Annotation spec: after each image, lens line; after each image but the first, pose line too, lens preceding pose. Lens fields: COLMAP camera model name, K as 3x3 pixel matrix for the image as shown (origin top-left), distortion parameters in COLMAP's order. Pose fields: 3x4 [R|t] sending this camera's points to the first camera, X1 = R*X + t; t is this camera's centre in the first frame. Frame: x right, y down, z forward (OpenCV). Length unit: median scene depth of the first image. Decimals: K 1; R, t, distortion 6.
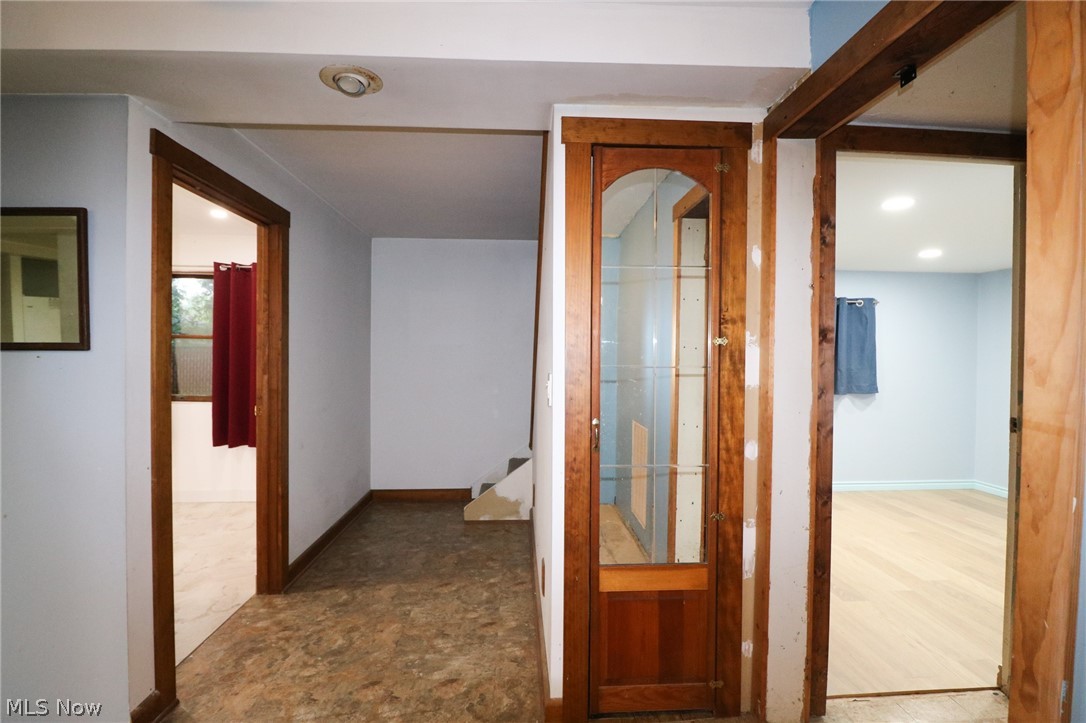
lens RADIAL K [[514.2, 0, 548.5], [0, 514.2, 354.7], [0, 0, 1]] dist [-0.005377, -0.000387]
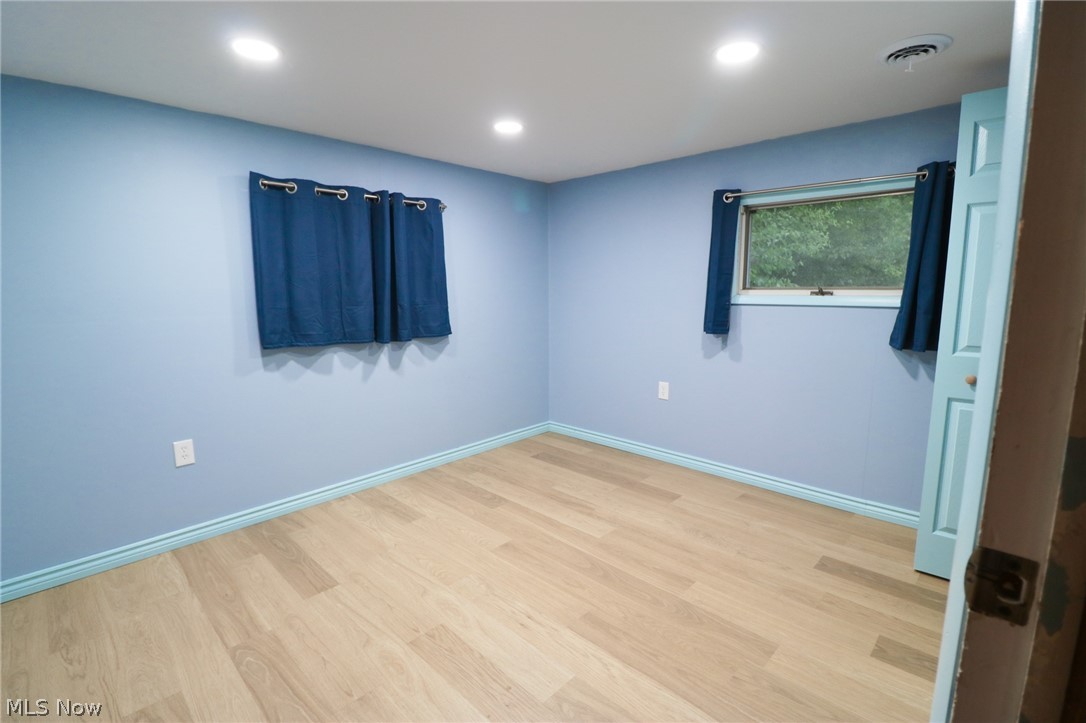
lens RADIAL K [[514.2, 0, 547.8], [0, 514.2, 357.8], [0, 0, 1]] dist [-0.005377, -0.000387]
pose [[0.727439, -0.114986, 0.676470, 0.254453], [0.023274, 0.989427, 0.143155, 0.006820], [-0.685778, -0.088392, 0.722423, 0.391065]]
